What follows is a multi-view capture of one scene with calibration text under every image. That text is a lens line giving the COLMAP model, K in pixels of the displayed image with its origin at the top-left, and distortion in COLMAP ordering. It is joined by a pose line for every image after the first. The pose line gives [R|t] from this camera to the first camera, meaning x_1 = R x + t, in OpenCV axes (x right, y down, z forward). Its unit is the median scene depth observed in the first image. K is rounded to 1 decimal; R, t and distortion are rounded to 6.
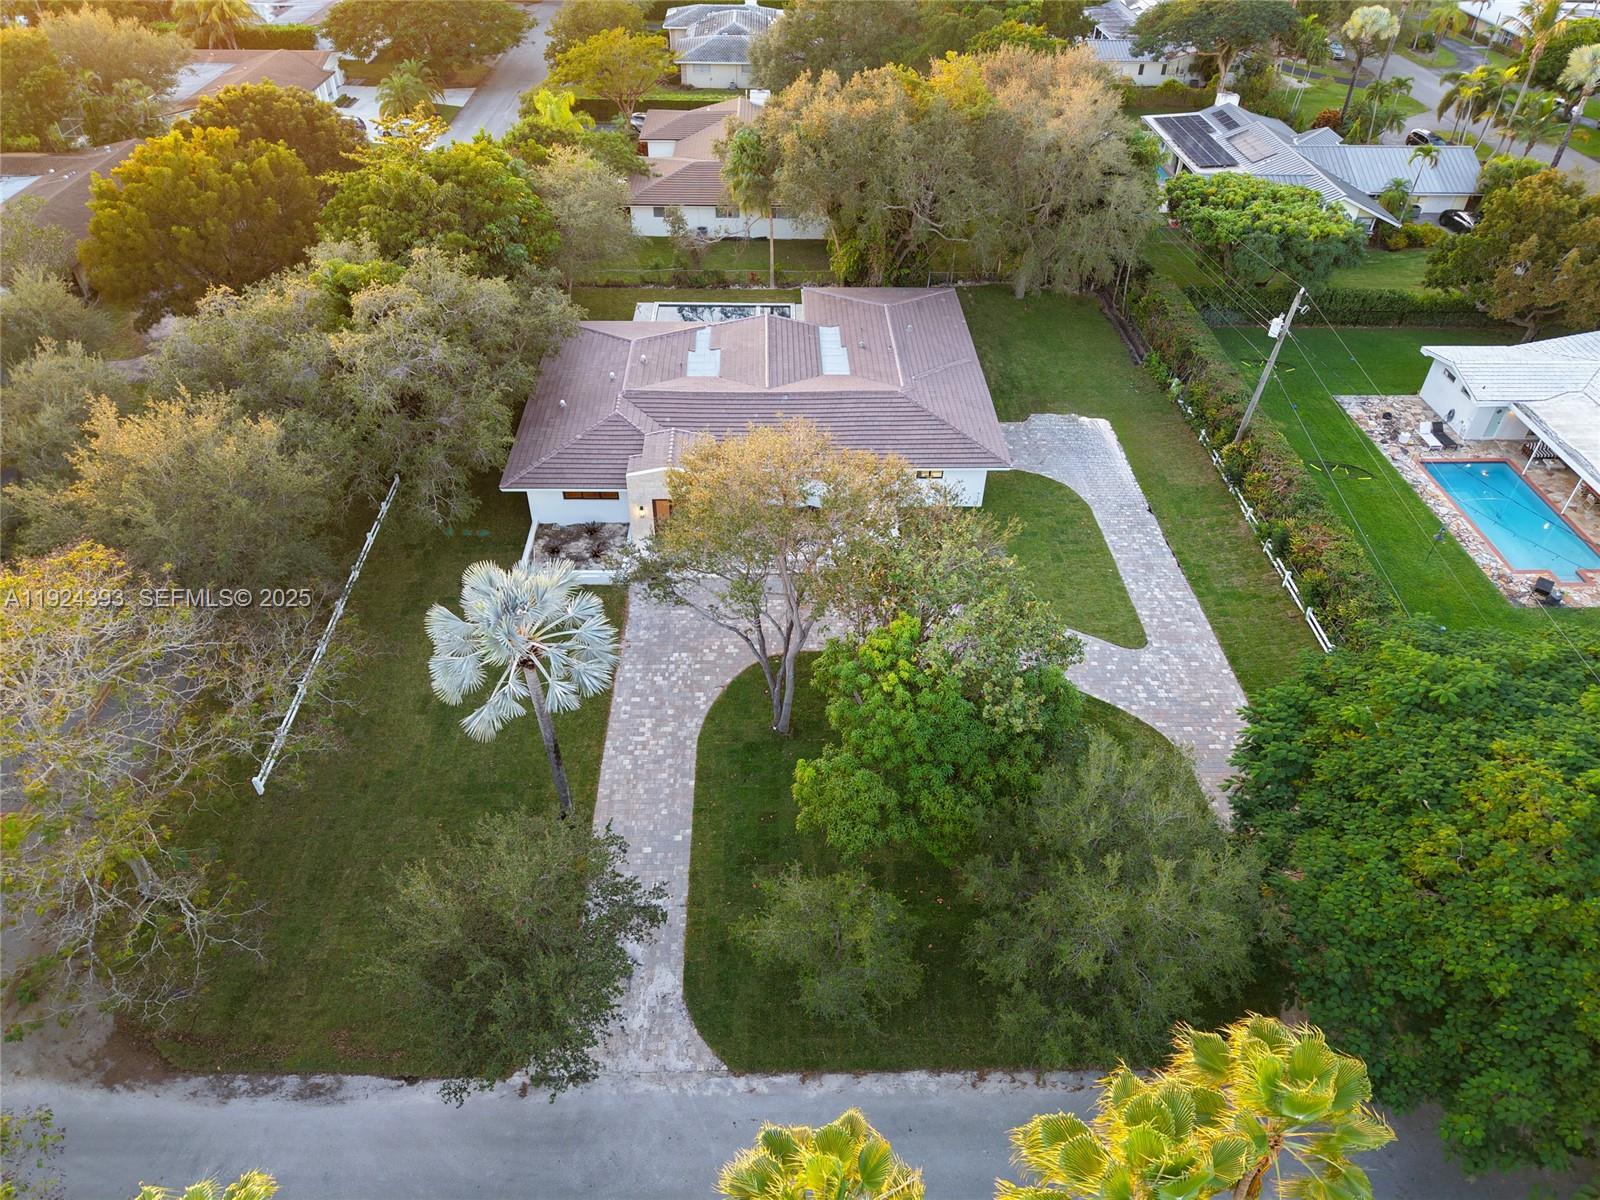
lens RADIAL K [[1075.0, 0, 798.6], [0, 1075.0, 603.1], [0, 0, 1]] dist [0.023593, -0.022461]
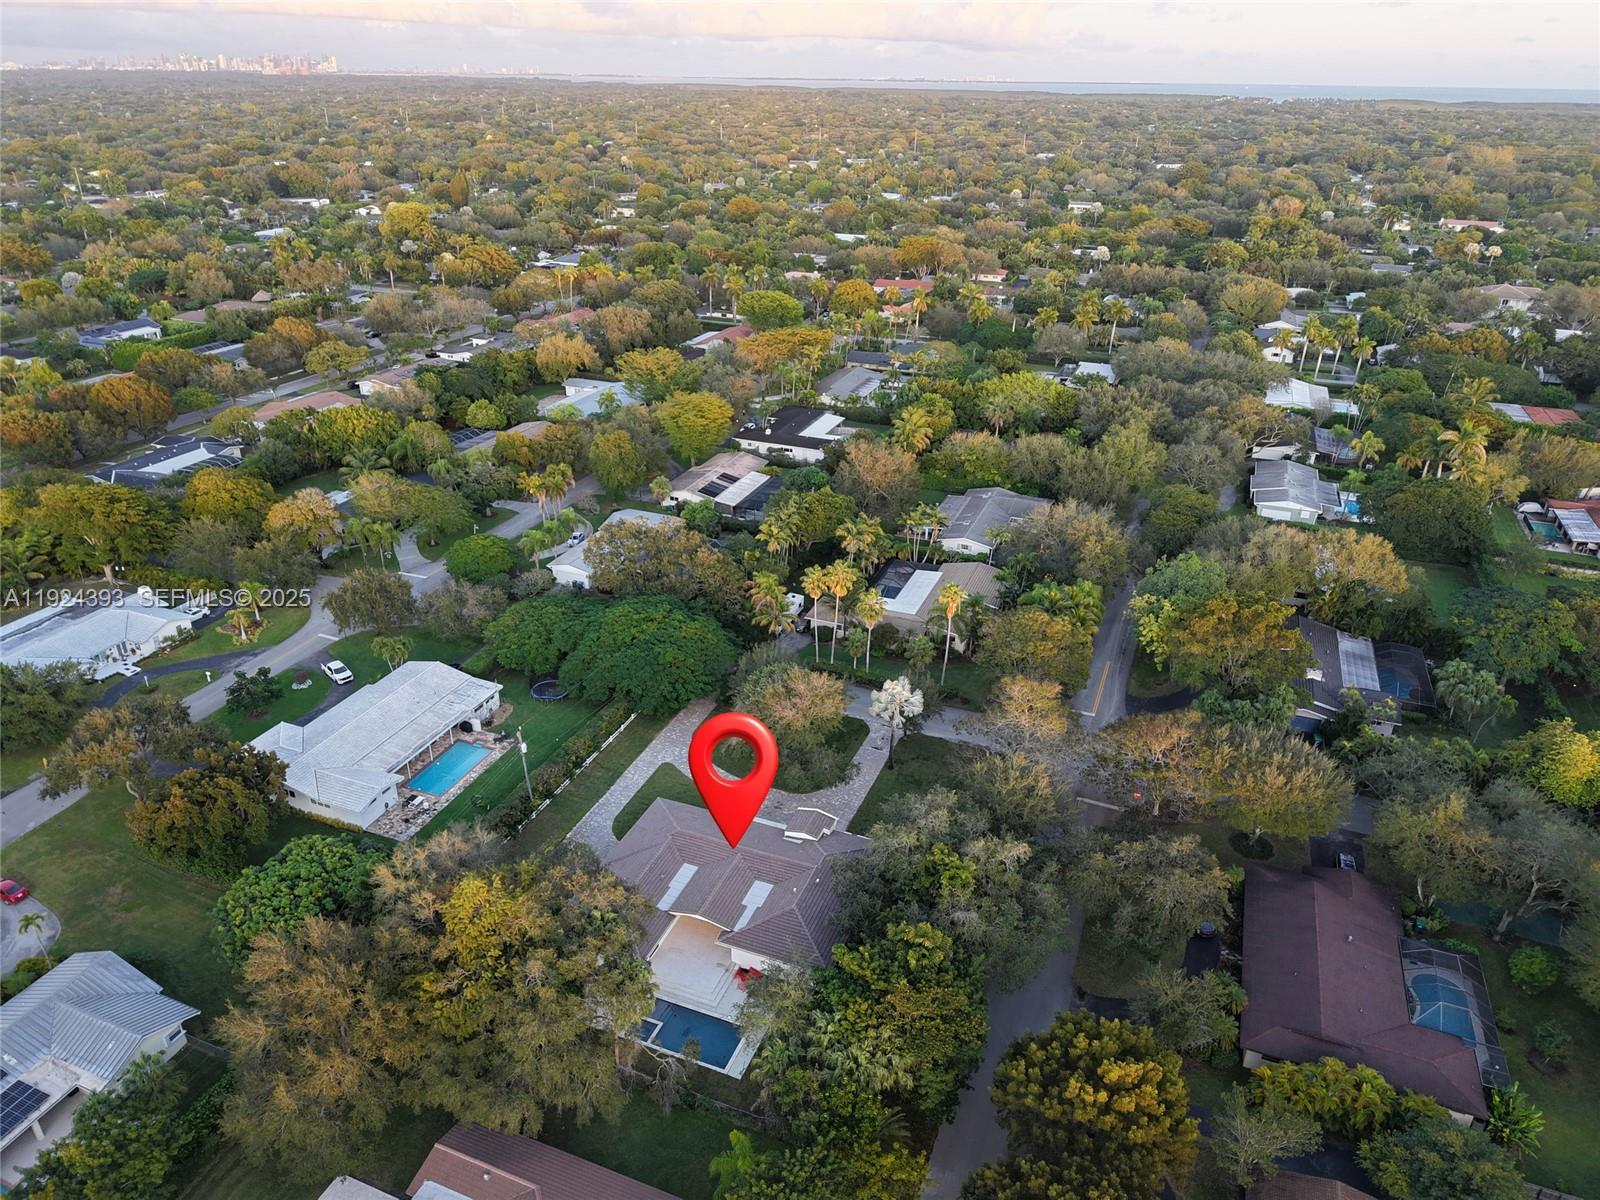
lens RADIAL K [[1075.0, 0, 798.6], [0, 1075.0, 603.1], [0, 0, 1]] dist [0.023593, -0.022461]
pose [[-0.920149, -0.197712, 0.337988, -0.678541], [0.228098, 0.430949, 0.873072, -2.032723], [-0.318272, 0.880451, -0.351439, 1.289641]]
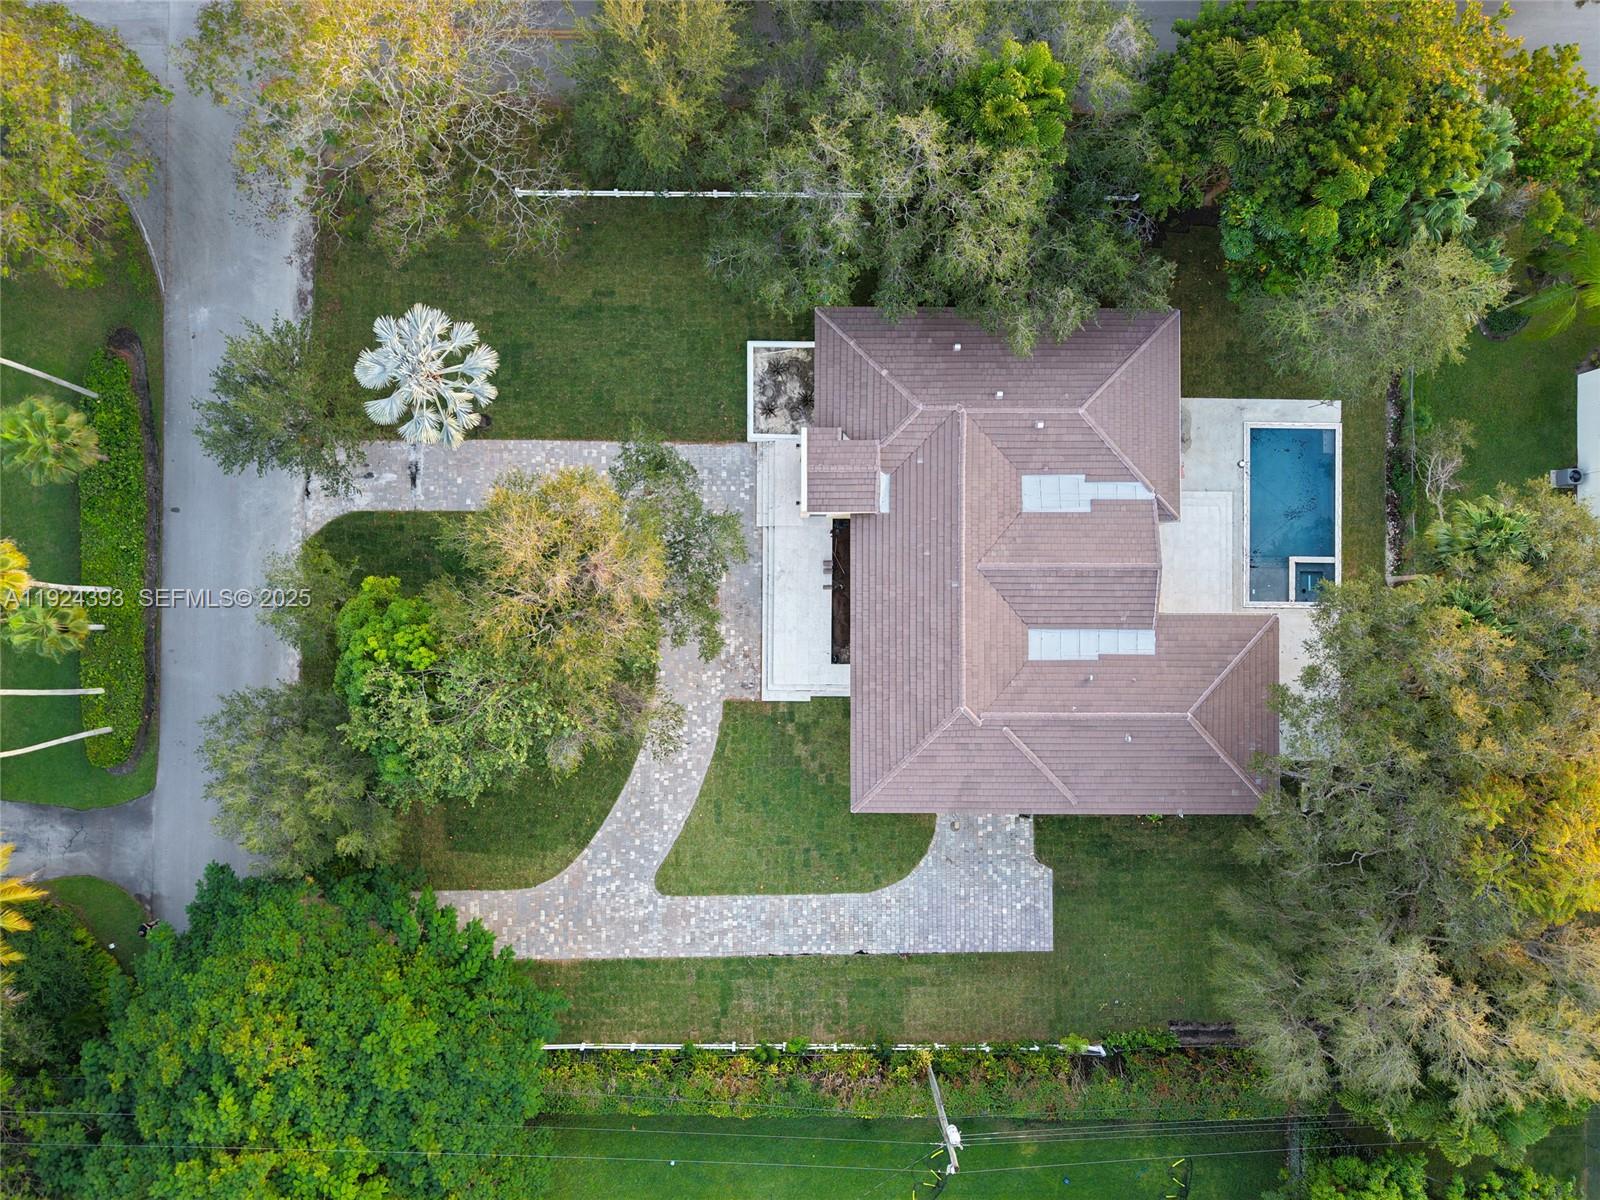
lens RADIAL K [[1075.0, 0, 798.6], [0, 1075.0, 603.1], [0, 0, 1]] dist [0.023593, -0.022461]
pose [[-0.028964, 0.999093, -0.031198, 0.038178], [-0.651209, 0.004818, 0.758883, -0.828937], [0.758345, 0.042297, 0.650479, 0.306429]]
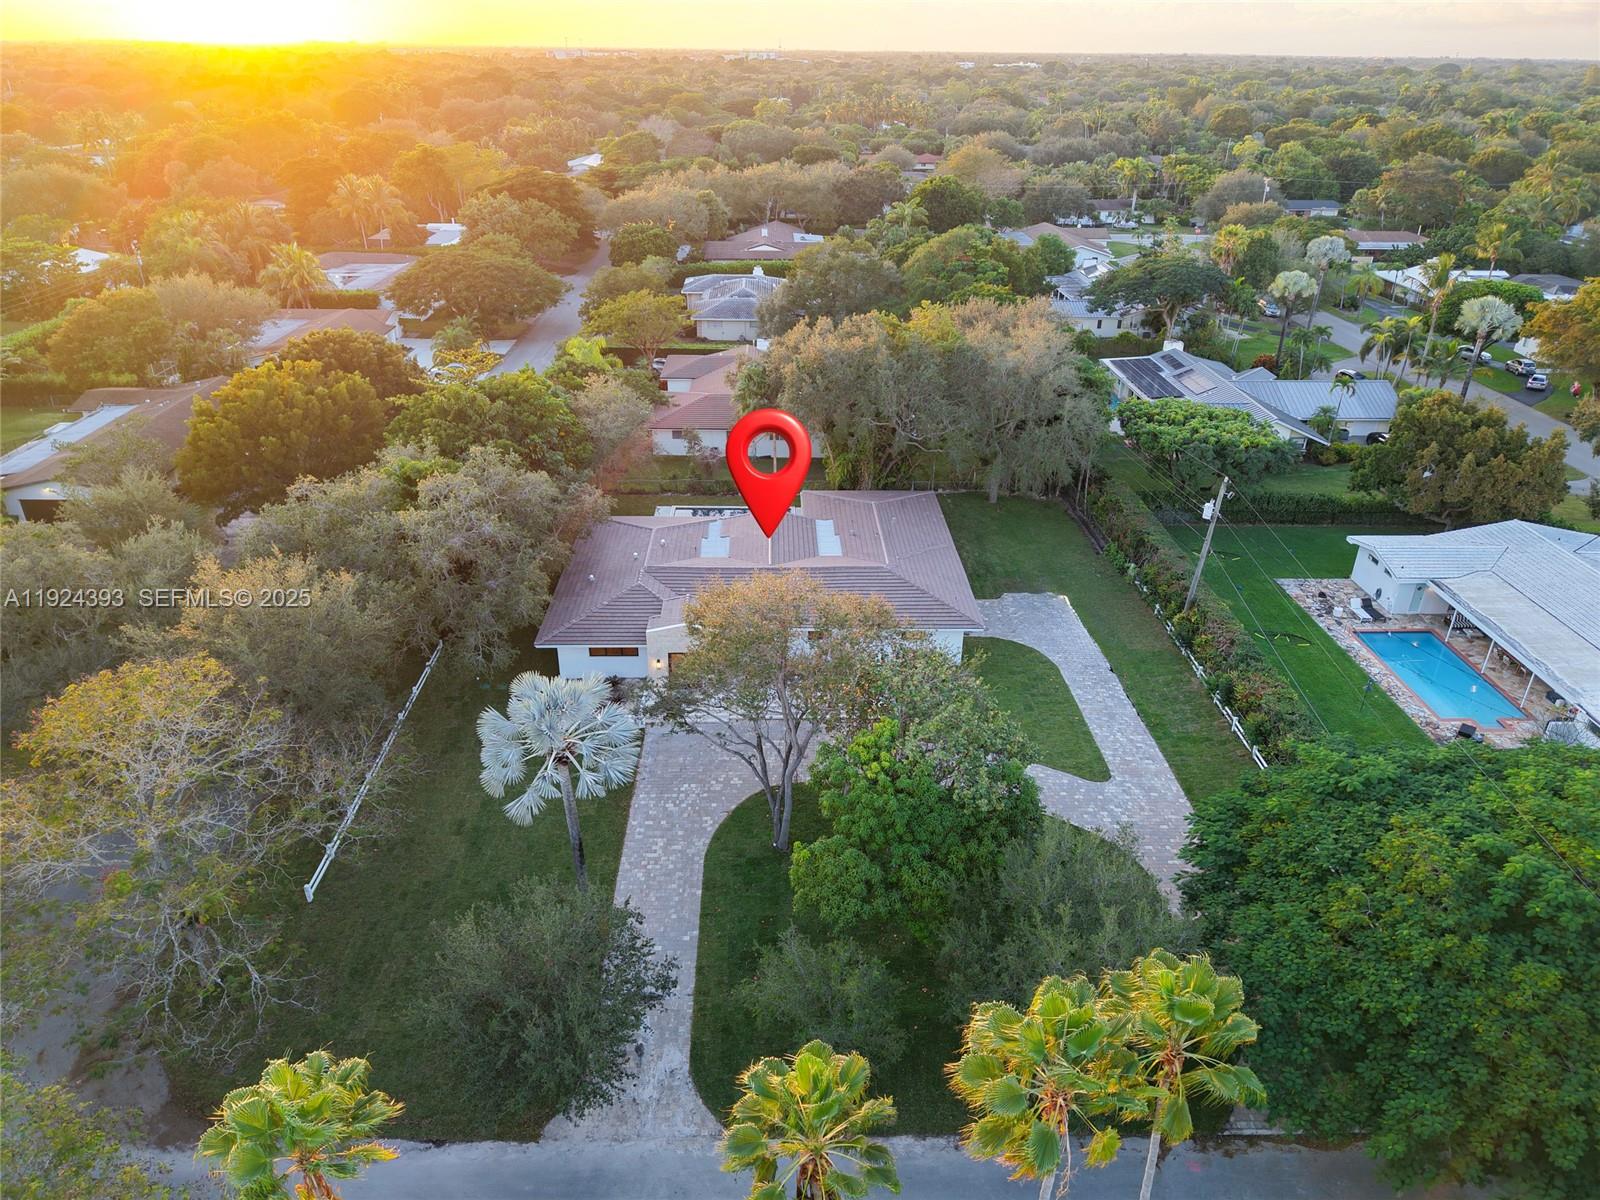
lens RADIAL K [[1075.0, 0, 798.6], [0, 1075.0, 603.1], [0, 0, 1]] dist [0.023593, -0.022461]
pose [[0.999994, -0.001707, -0.002938, 0.004807], [0.001029, 0.976179, -0.216963, 0.090770], [0.003238, 0.216958, 0.976175, -0.109540]]
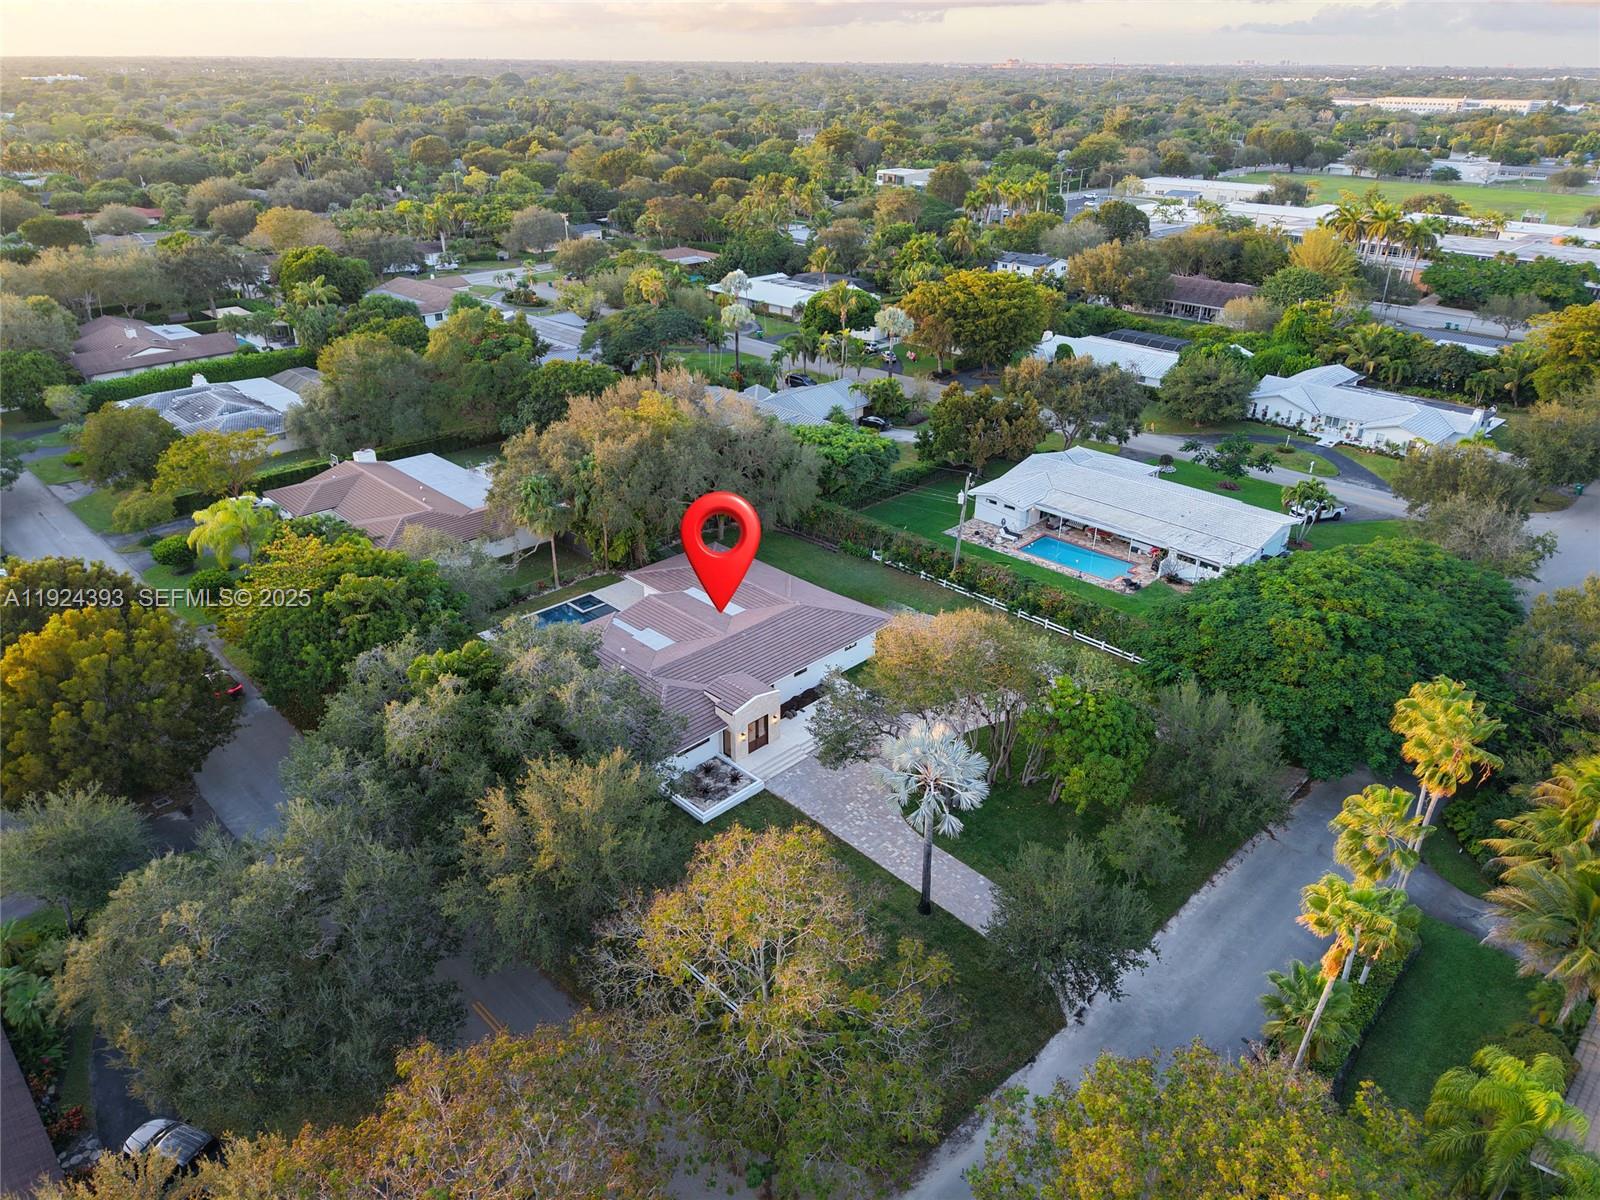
lens RADIAL K [[1075.0, 0, 798.6], [0, 1075.0, 603.1], [0, 0, 1]] dist [0.023593, -0.022461]
pose [[0.722387, -0.318795, 0.613618, -0.816713], [0.444526, 0.893824, -0.058950, -0.118380], [-0.529674, 0.315354, 0.787399, -0.141552]]
